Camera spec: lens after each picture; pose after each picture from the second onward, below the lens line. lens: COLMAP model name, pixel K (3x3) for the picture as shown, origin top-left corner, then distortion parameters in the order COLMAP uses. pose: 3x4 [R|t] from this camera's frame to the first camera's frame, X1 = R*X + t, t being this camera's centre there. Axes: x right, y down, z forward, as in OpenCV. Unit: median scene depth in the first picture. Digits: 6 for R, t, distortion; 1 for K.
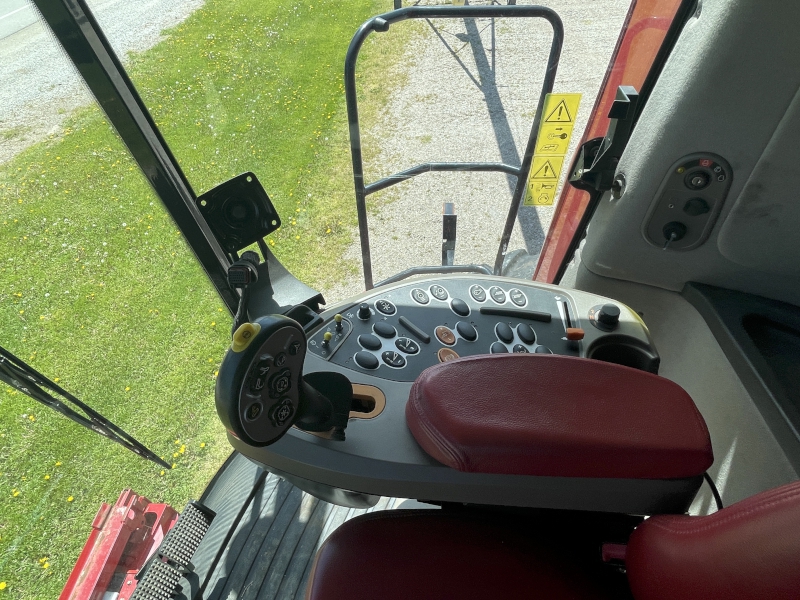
lens RADIAL K [[501.2, 0, 388.7], [0, 501.2, 305.0], [0, 0, 1]] dist [-0.001901, 0.000073]
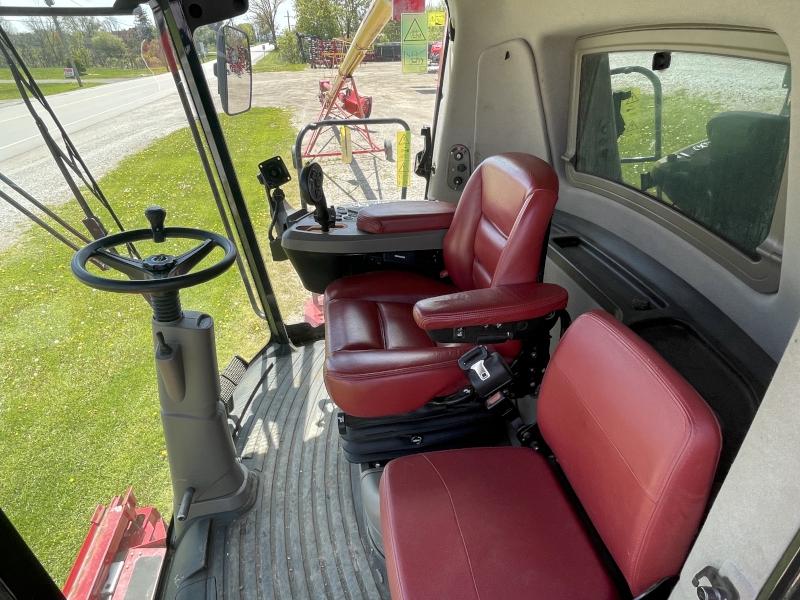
lens RADIAL K [[501.2, 0, 401.9], [0, 501.2, 300.1], [0, 0, 1]] dist [-0.001901, 0.000073]
pose [[0.973616, -0.087499, 0.210752, -0.085818], [0.143199, 0.953353, -0.265731, 0.355061], [-0.177670, 0.288899, 0.940729, -0.369769]]
